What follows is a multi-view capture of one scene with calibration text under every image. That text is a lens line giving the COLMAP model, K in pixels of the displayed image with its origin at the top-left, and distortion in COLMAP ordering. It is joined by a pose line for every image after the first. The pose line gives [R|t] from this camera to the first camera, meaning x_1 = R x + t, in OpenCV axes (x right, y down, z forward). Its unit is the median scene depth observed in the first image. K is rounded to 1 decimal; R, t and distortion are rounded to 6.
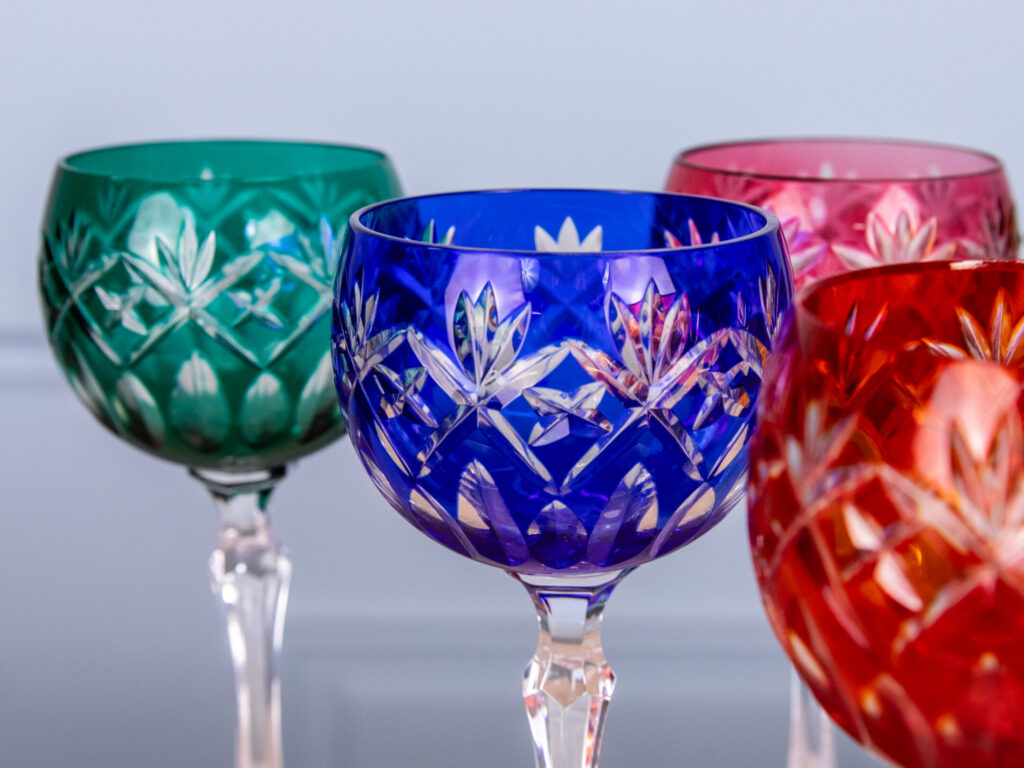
lens RADIAL K [[1502.2, 0, 511.6], [0, 1502.2, 381.4], [0, 0, 1]] dist [-0.025879, 0.000000]
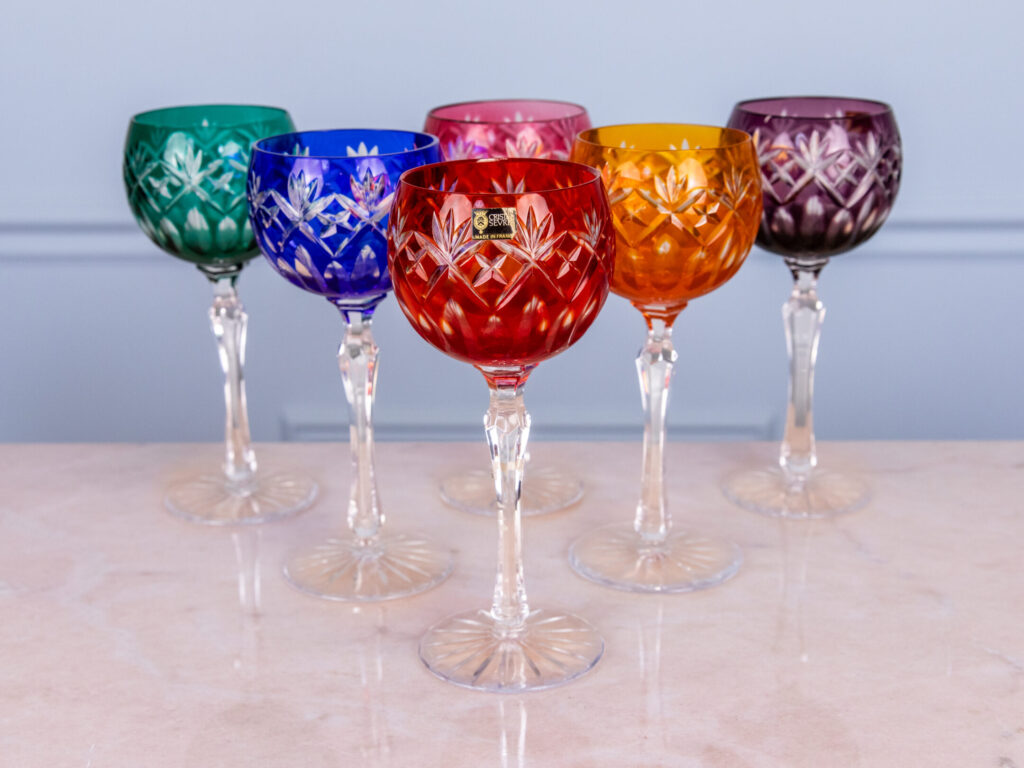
lens RADIAL K [[1655.0, 0, 509.4], [0, 1655.0, 403.3], [0, 0, 1]] dist [0.013964, 0.000000]
pose [[0.996418, 0.000714, -0.084557, 0.451564], [0.003453, 0.998787, 0.049127, 0.150181], [0.084490, -0.049243, 0.995207, -1.376921]]
